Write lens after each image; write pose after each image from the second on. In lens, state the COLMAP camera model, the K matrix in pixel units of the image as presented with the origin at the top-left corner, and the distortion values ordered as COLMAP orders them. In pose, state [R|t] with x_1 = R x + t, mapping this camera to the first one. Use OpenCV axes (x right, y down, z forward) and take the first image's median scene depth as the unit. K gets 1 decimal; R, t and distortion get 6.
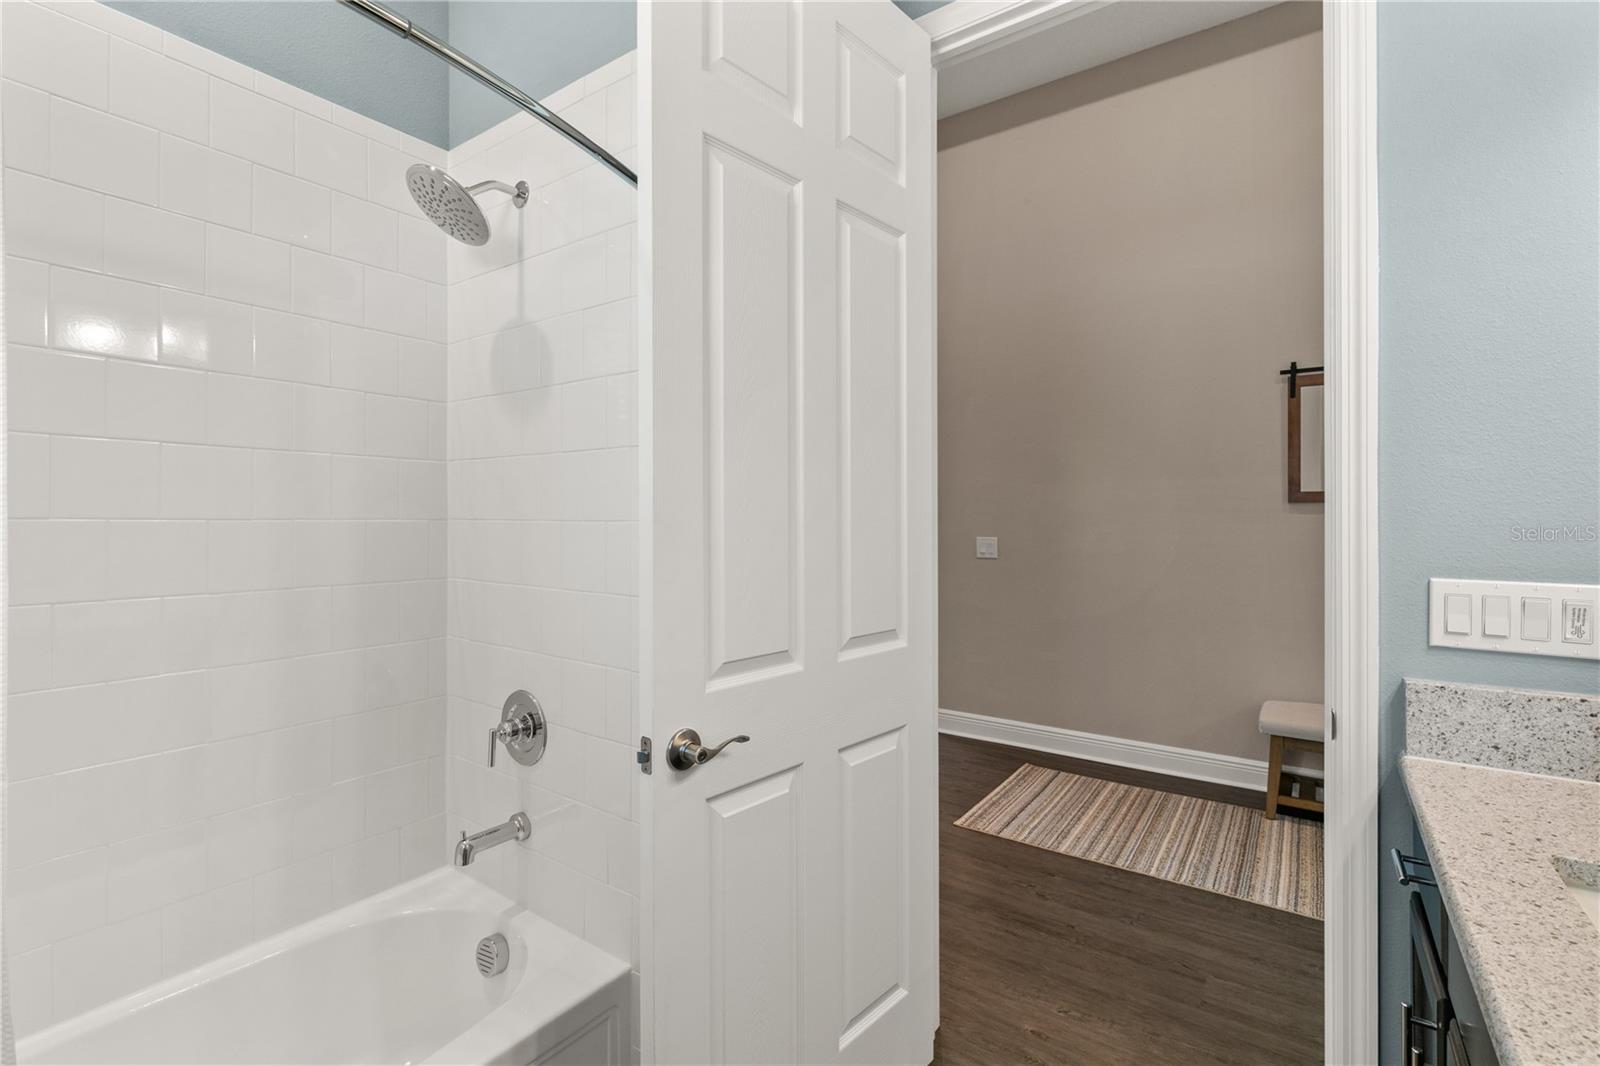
lens RADIAL K [[714.3, 0, 805.4], [0, 714.3, 522.3], [0, 0, 1]] dist [0.009955, -0.003297]
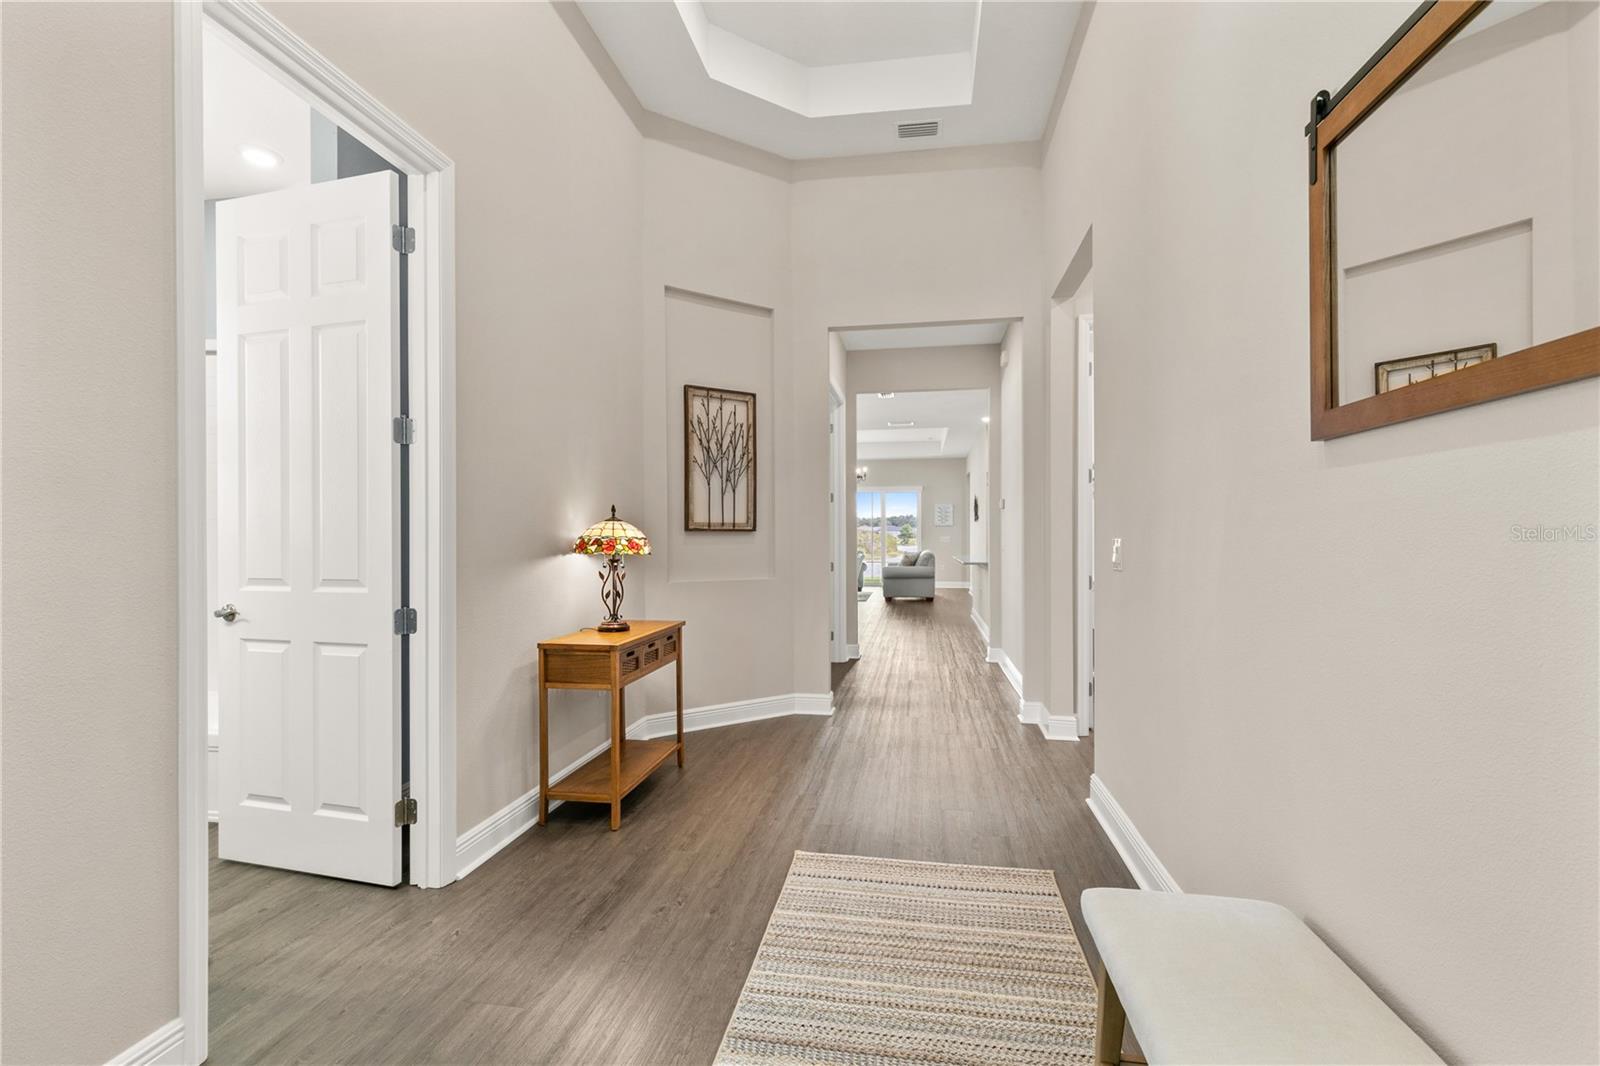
lens RADIAL K [[714.3, 0, 793.4], [0, 714.3, 538.7], [0, 0, 1]] dist [0.009955, -0.003297]
pose [[0.434585, 0.002322, -0.900628, 1.076635], [0.002414, 0.999990, 0.003743, 0.031386], [0.900628, -0.003801, 0.434575, 0.654027]]
